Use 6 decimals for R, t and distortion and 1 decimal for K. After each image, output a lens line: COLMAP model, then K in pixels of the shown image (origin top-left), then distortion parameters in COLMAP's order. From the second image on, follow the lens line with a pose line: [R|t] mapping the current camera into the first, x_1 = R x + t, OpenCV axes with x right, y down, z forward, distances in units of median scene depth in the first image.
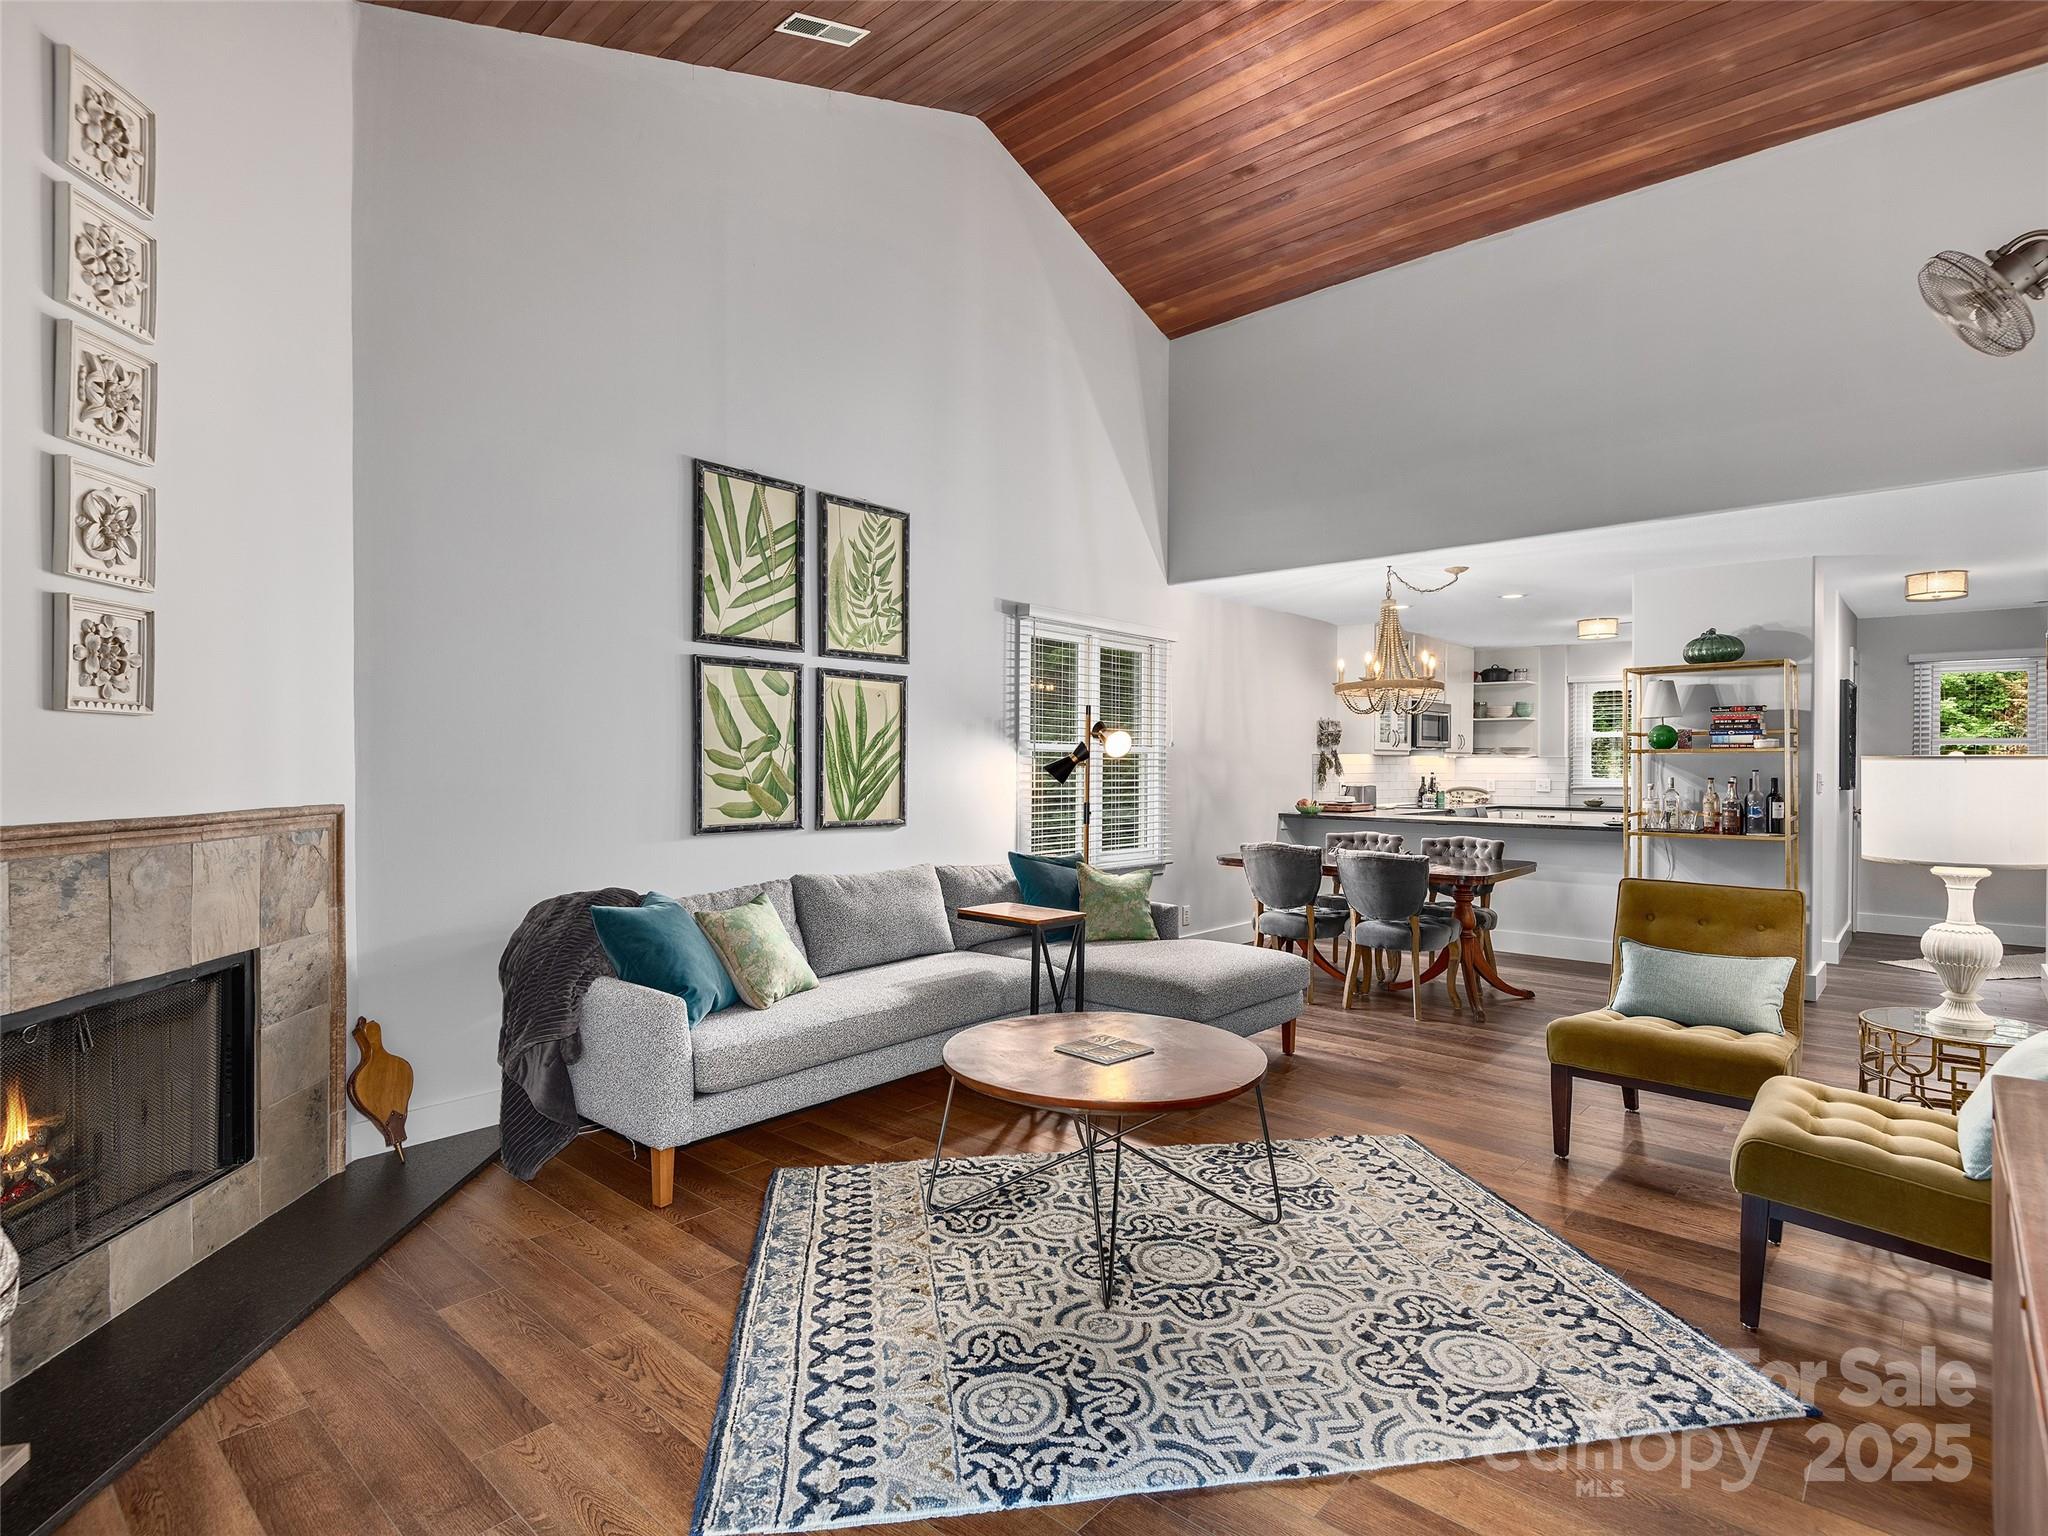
lens RADIAL K [[1030.4, 0, 1024.0], [0, 1030.4, 768.0], [0, 0, 1]] dist [0.028455, -0.025578]
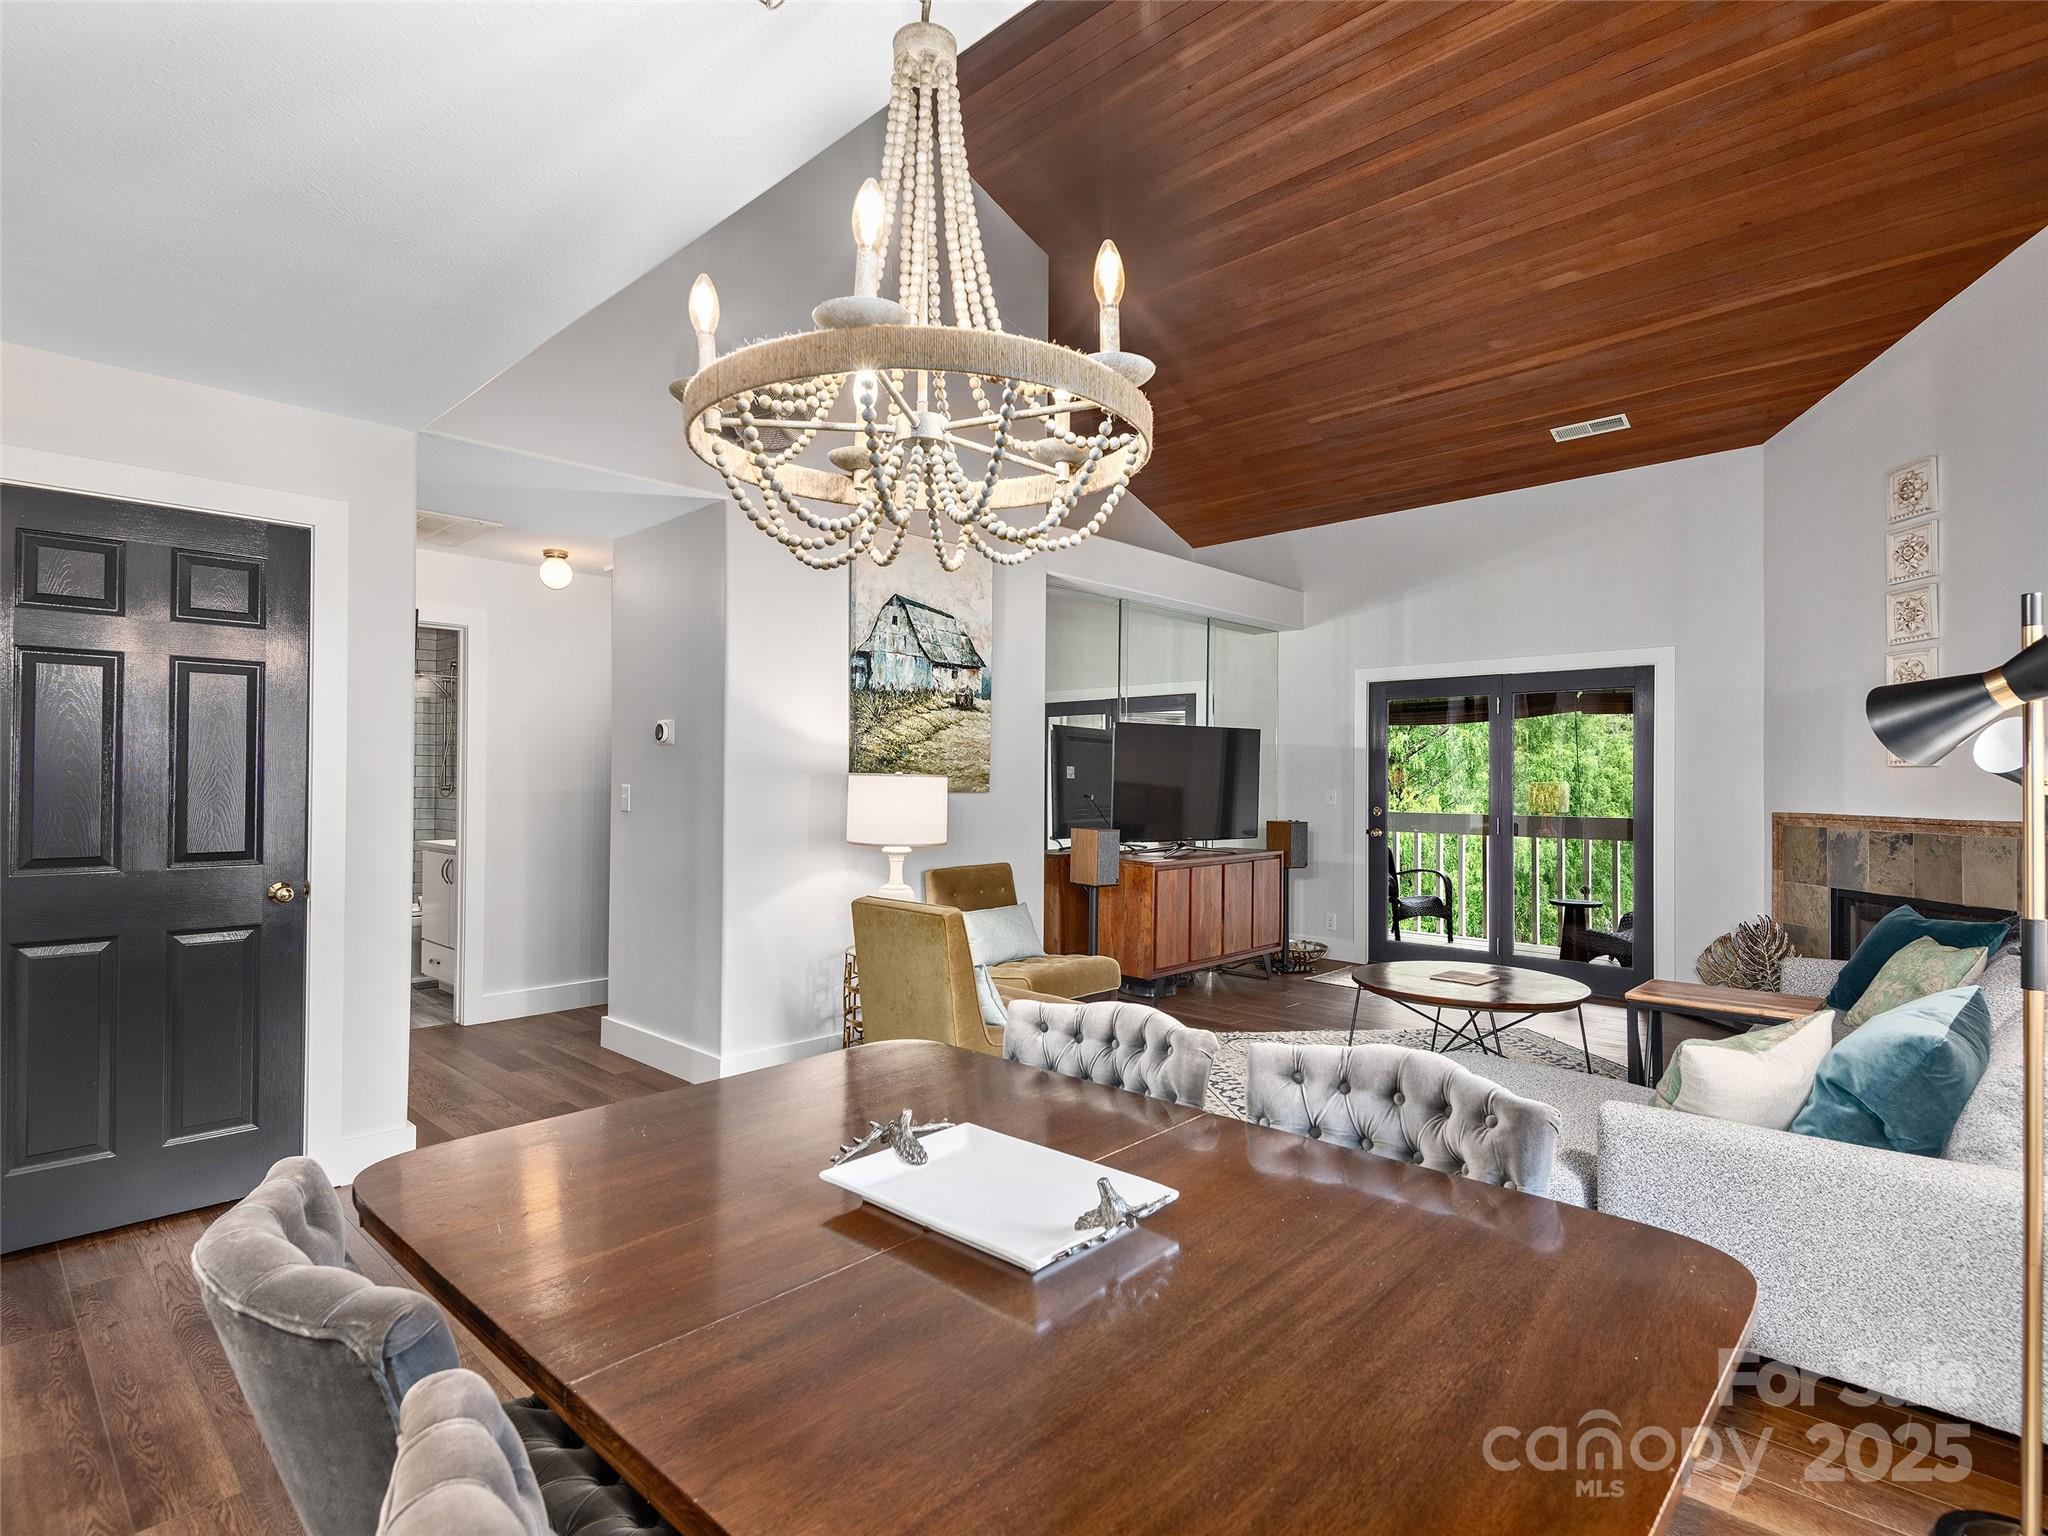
lens RADIAL K [[1030.4, 0, 1024.0], [0, 1030.4, 768.0], [0, 0, 1]] dist [0.028455, -0.025578]
pose [[-0.999279, -0.009586, 0.036741, 0.460941], [-0.009905, 0.999915, -0.008520, -0.007959], [-0.036657, -0.008878, -0.999288, 1.763007]]
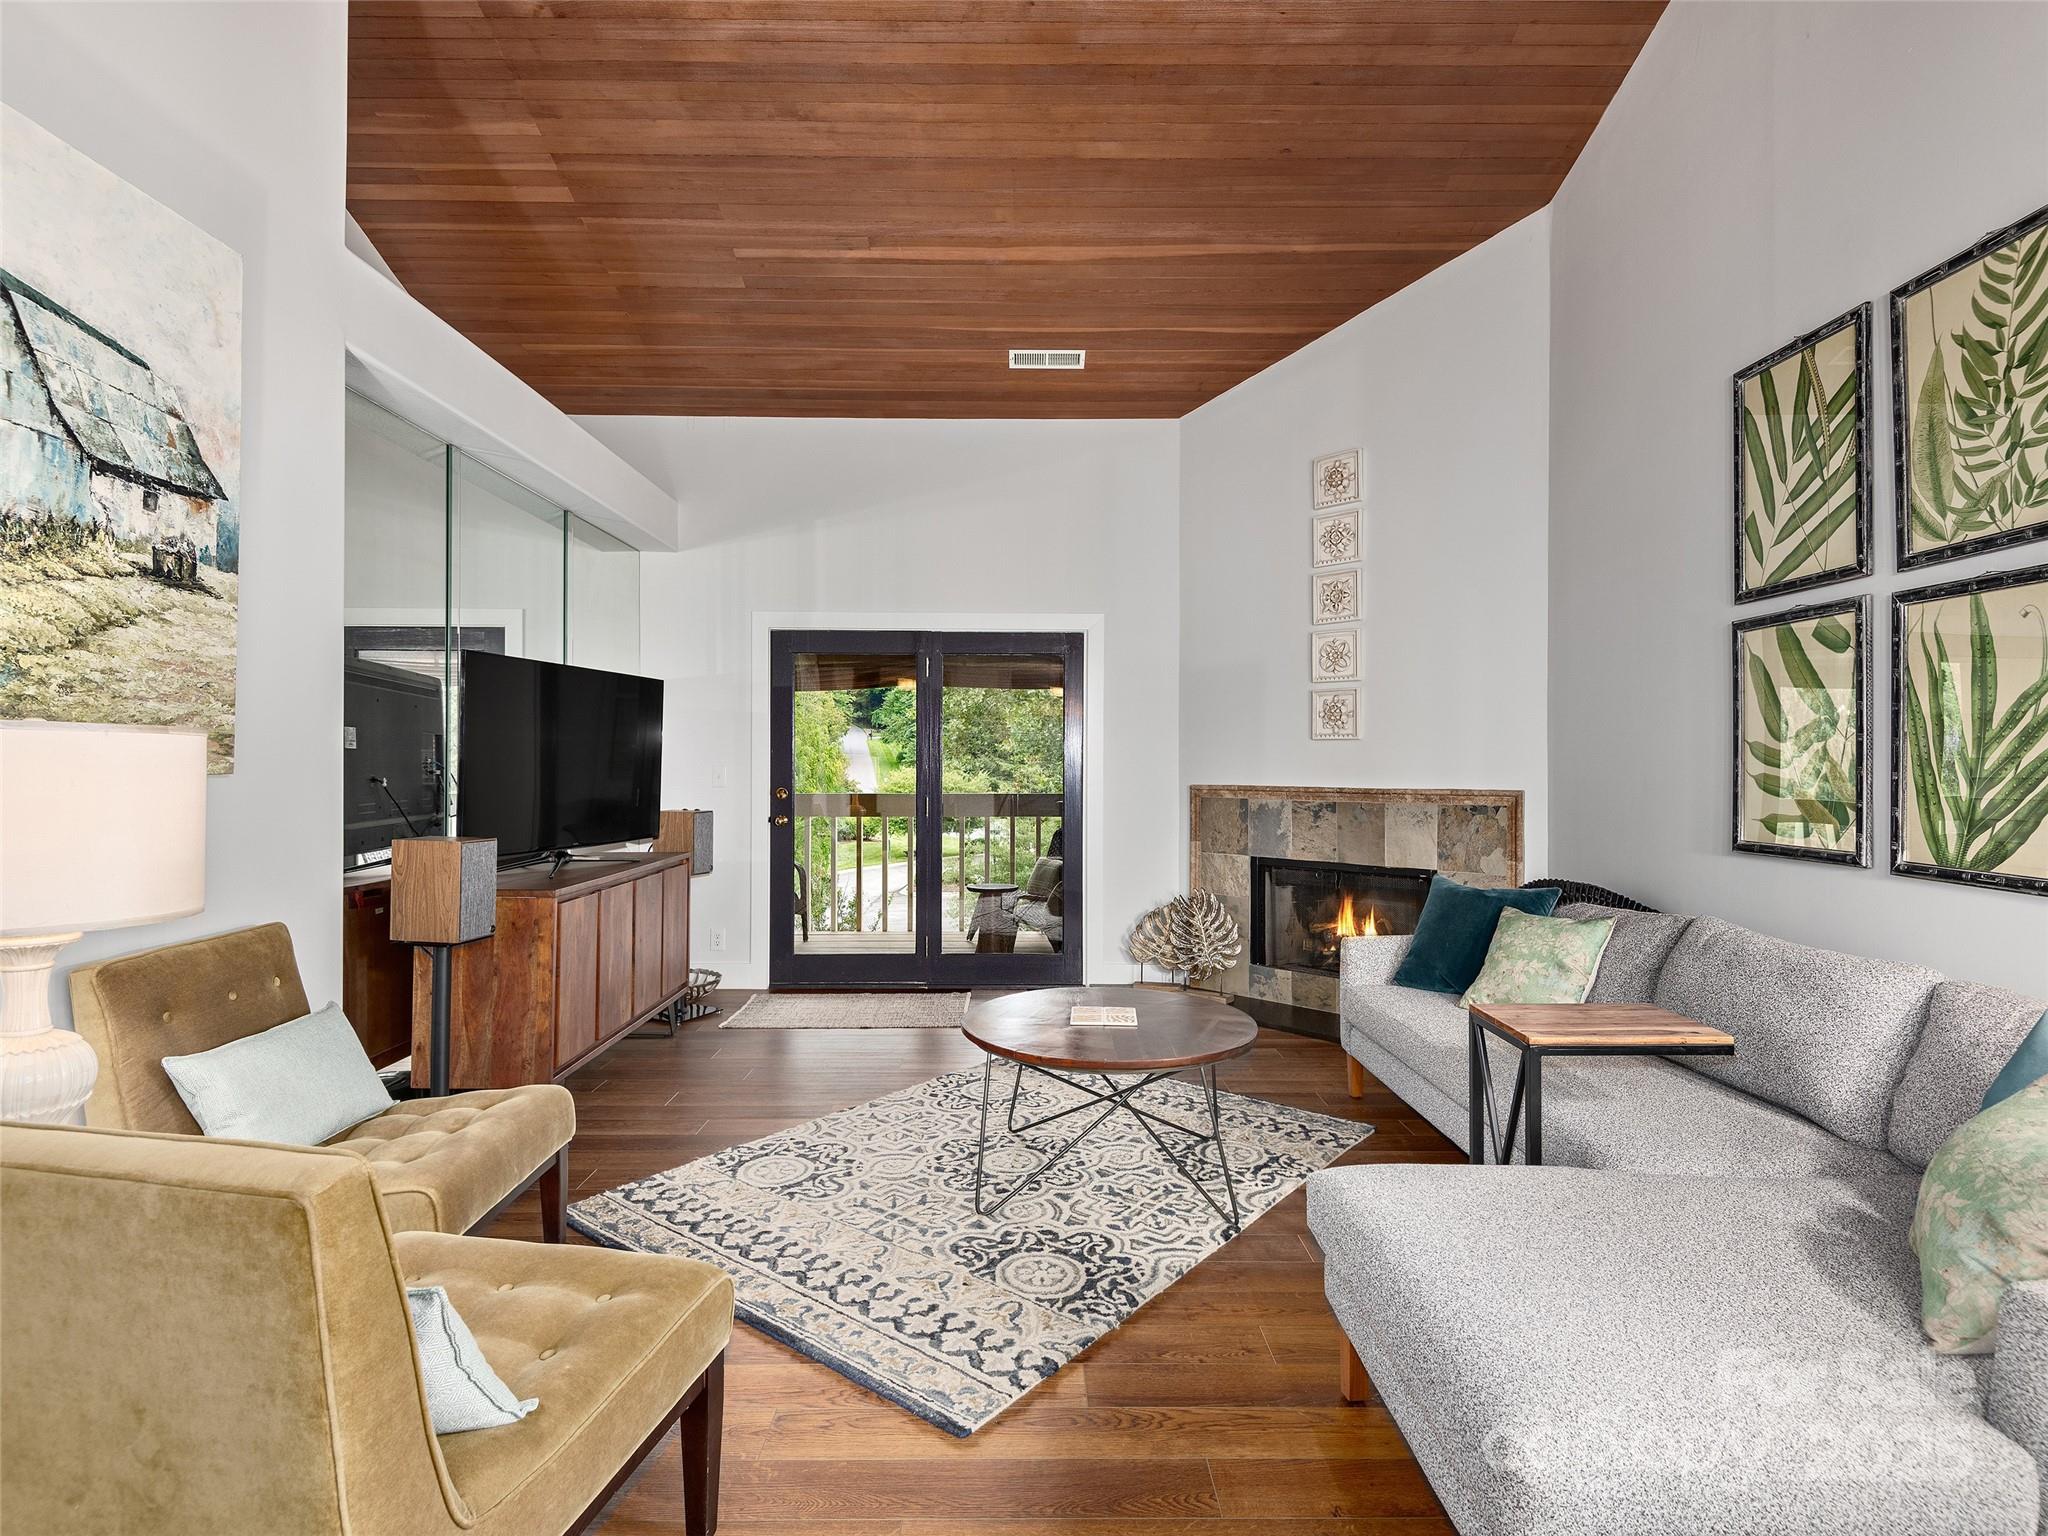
lens RADIAL K [[1030.4, 0, 1024.0], [0, 1030.4, 768.0], [0, 0, 1]] dist [0.028455, -0.025578]
pose [[-0.741785, -0.002375, -0.670633, 0.614715], [-0.007213, 0.999964, 0.004437, 0.001922], [0.670599, 0.008129, -0.741776, 1.228519]]
